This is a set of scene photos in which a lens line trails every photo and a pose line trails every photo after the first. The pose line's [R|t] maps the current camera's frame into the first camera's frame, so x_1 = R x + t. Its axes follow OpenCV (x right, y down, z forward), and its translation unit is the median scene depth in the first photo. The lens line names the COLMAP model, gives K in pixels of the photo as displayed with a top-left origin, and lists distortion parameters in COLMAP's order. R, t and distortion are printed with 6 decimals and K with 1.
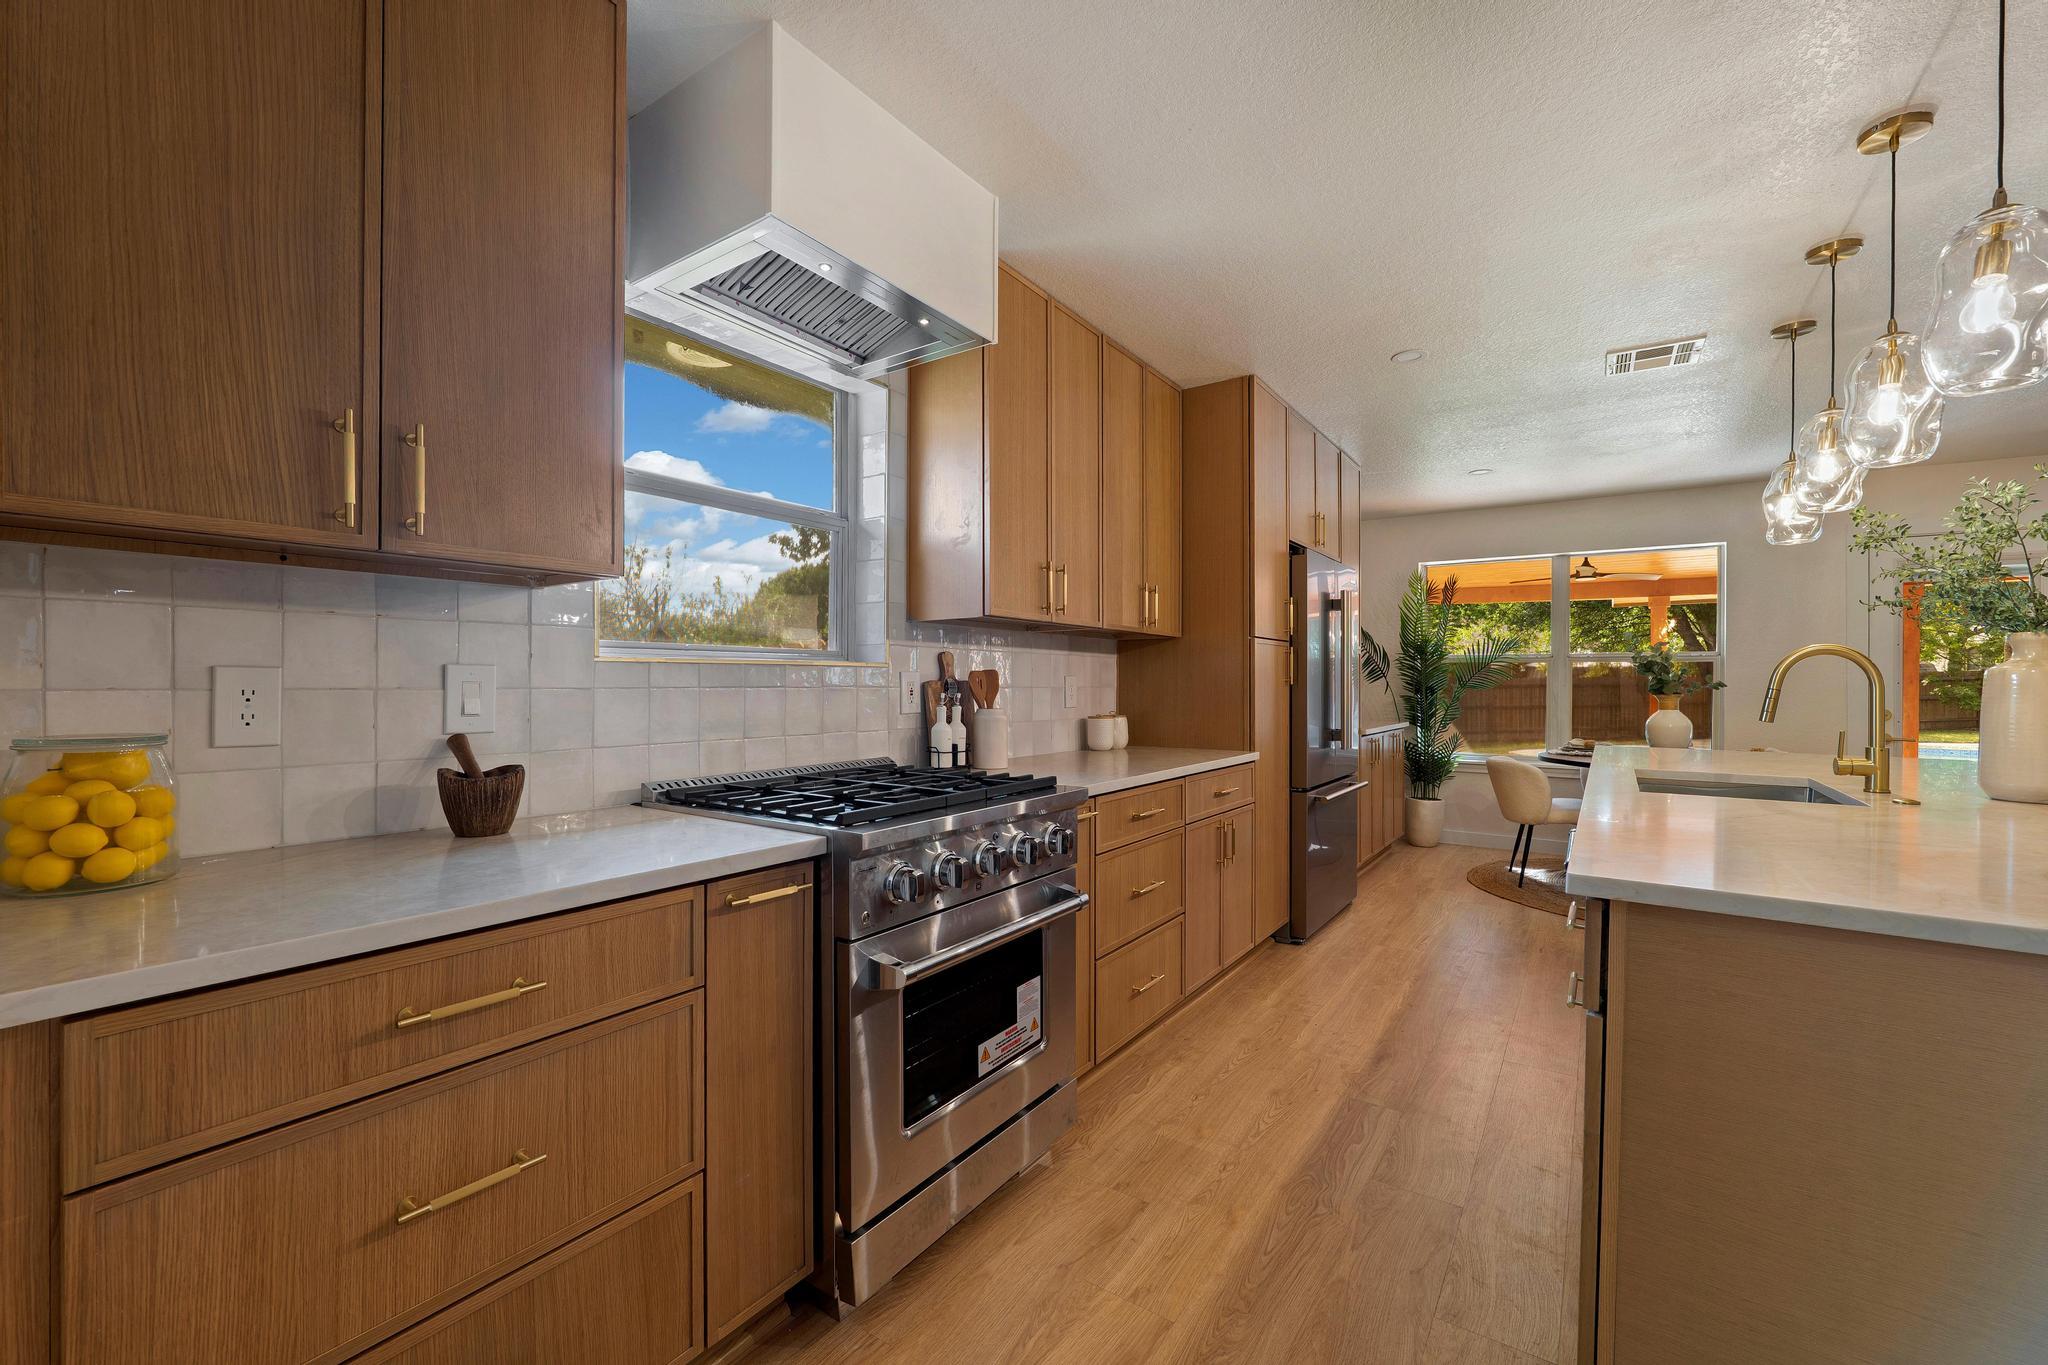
lens RADIAL K [[835.4, 0, 1016.3], [0, 835.4, 684.3], [0, 0, 1]] dist [-0.006746, 0.000703]
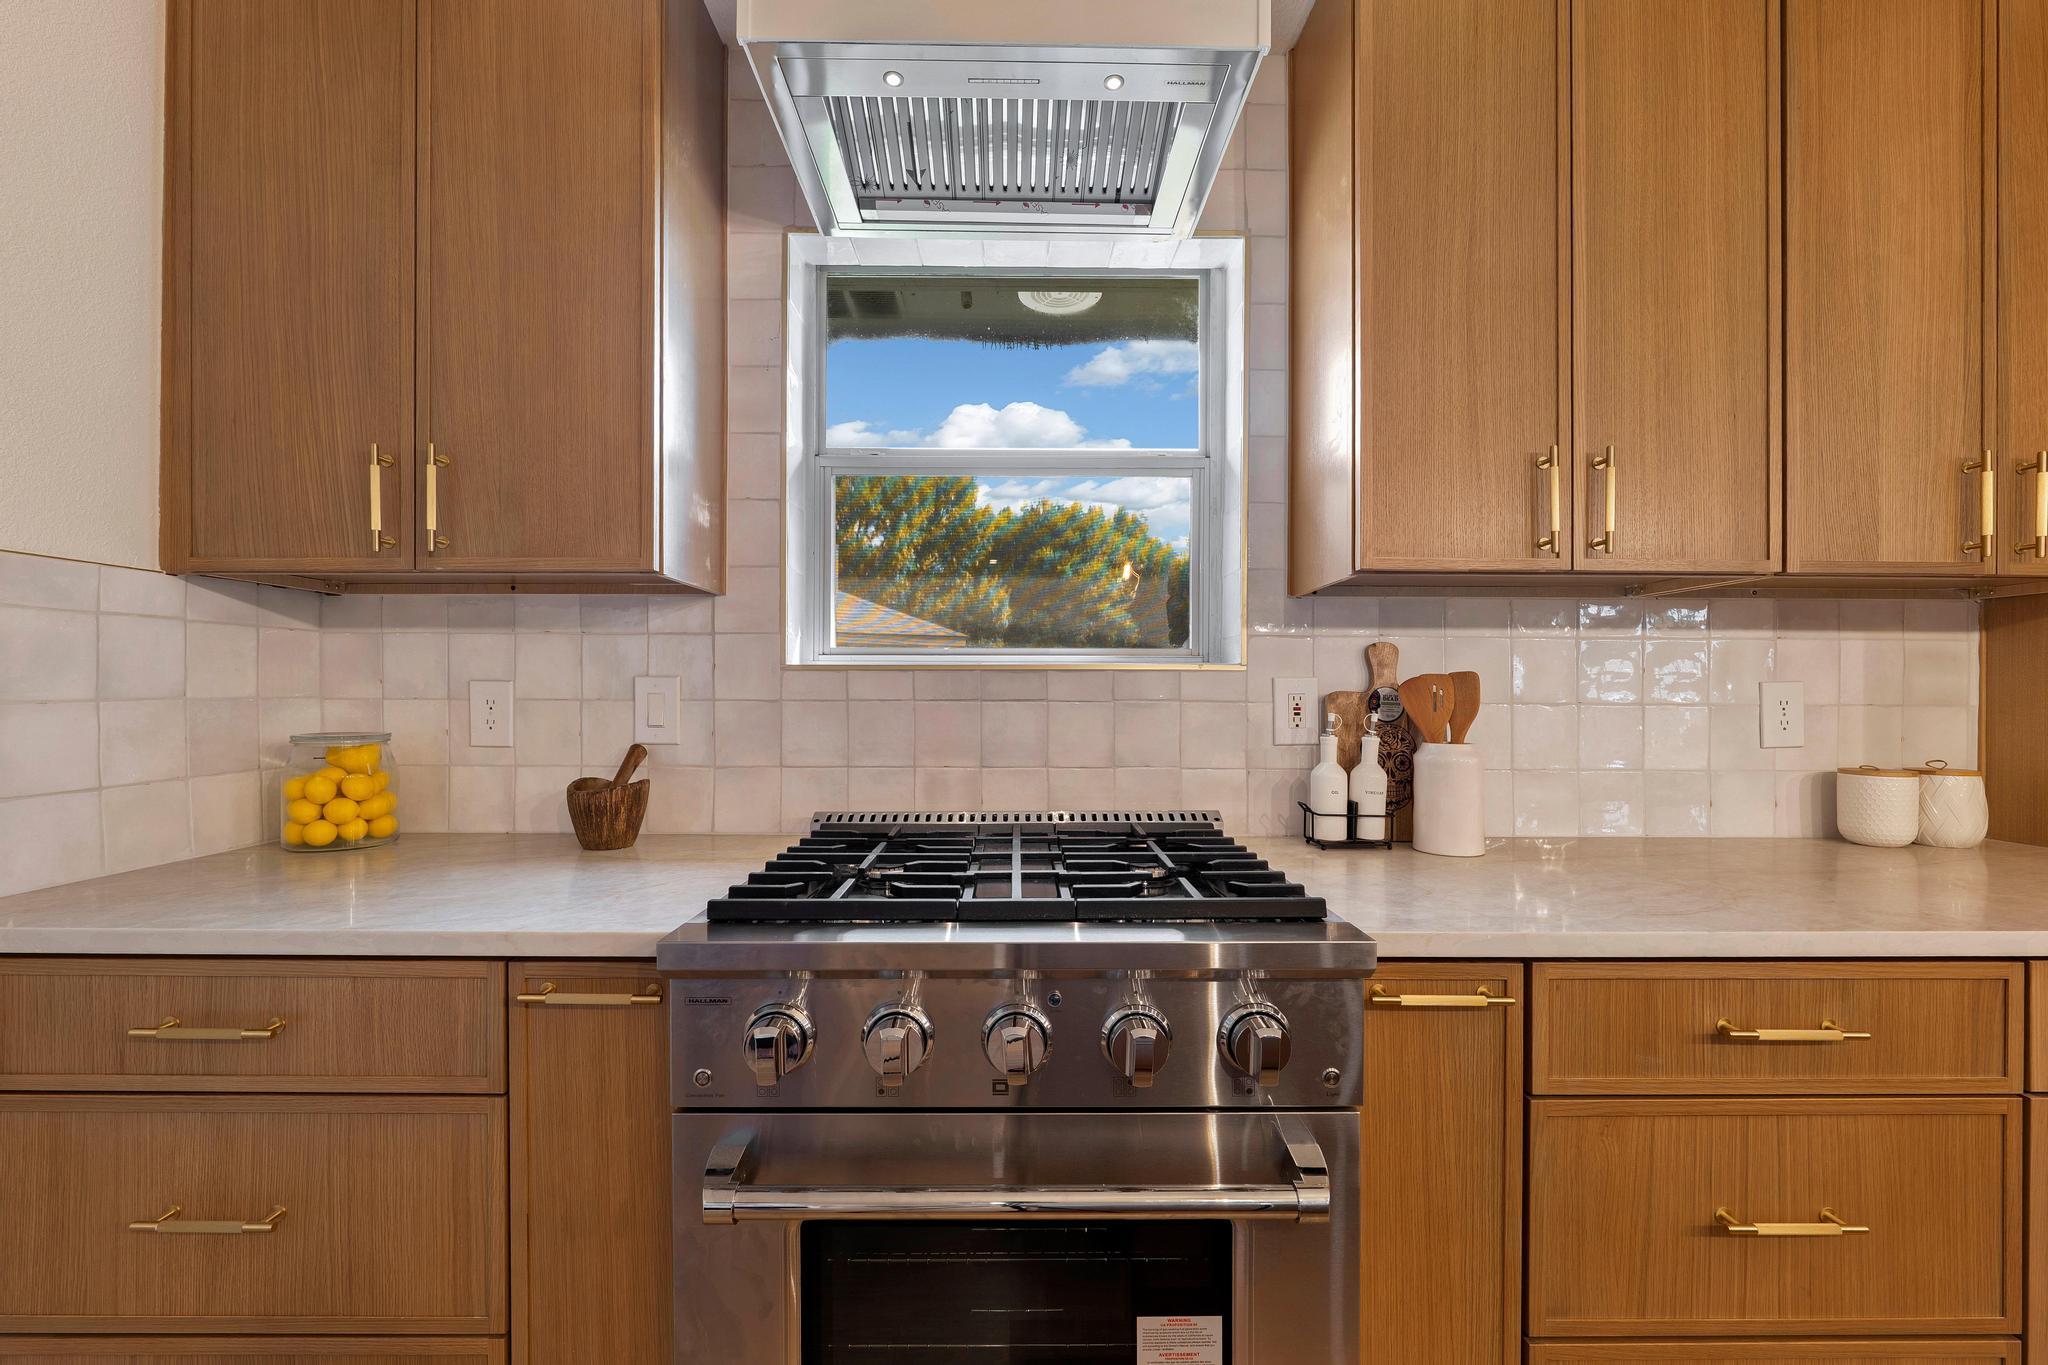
lens RADIAL K [[835.4, 0, 1020.7], [0, 835.4, 692.2], [0, 0, 1]] dist [-0.006746, 0.000703]
pose [[0.580573, 0.000459, -0.814208, 0.294561], [-0.003118, 0.999994, -0.001659, -0.002932], [0.814202, 0.003502, 0.580571, 0.538588]]
